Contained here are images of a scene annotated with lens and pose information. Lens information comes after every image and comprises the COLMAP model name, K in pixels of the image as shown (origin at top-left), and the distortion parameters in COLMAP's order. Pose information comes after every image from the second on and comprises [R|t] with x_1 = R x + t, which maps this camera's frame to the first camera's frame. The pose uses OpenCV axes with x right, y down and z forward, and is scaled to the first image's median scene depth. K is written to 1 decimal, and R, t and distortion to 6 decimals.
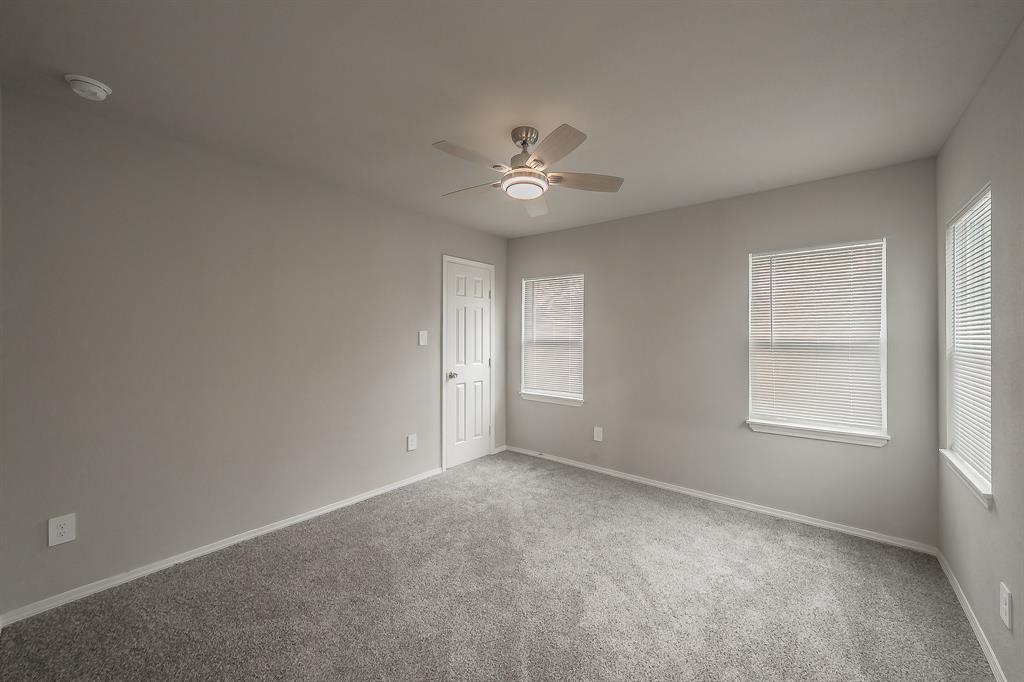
lens RADIAL K [[392.5, 0, 508.1], [0, 392.5, 336.0], [0, 0, 1]] dist [-0.000630, -0.000099]
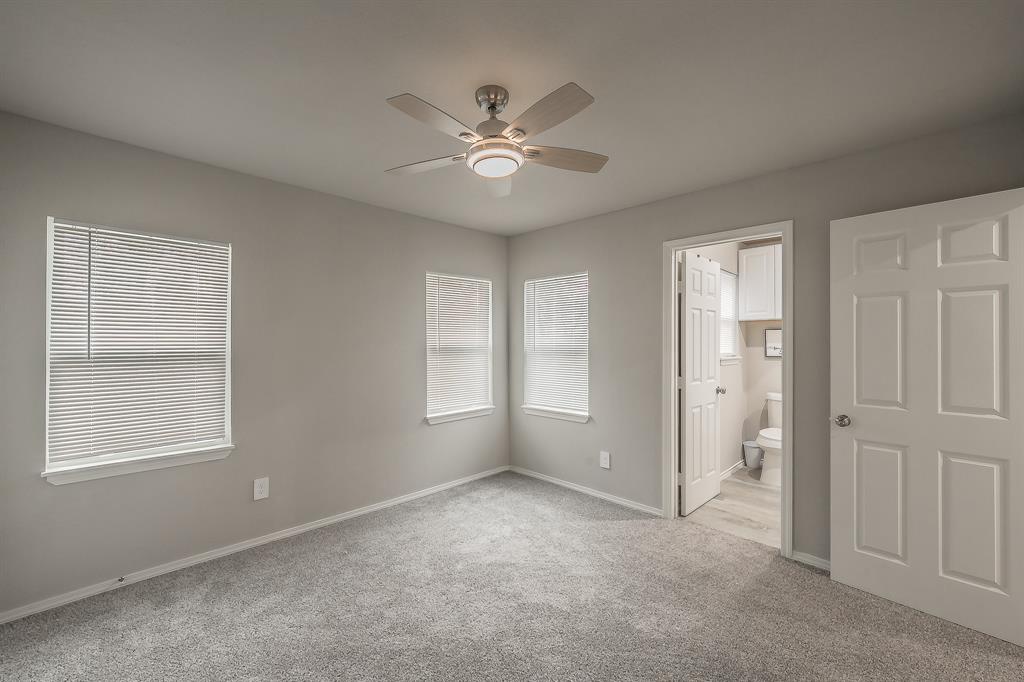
lens RADIAL K [[416.8, 0, 535.1], [0, 416.8, 342.1], [0, 0, 1]] dist [0.000373, -0.000045]
pose [[0.064521, -0.002344, 0.997914, -0.616361], [0.003346, 0.999992, 0.002133, -0.003969], [-0.997911, 0.003202, 0.064528, 0.647300]]
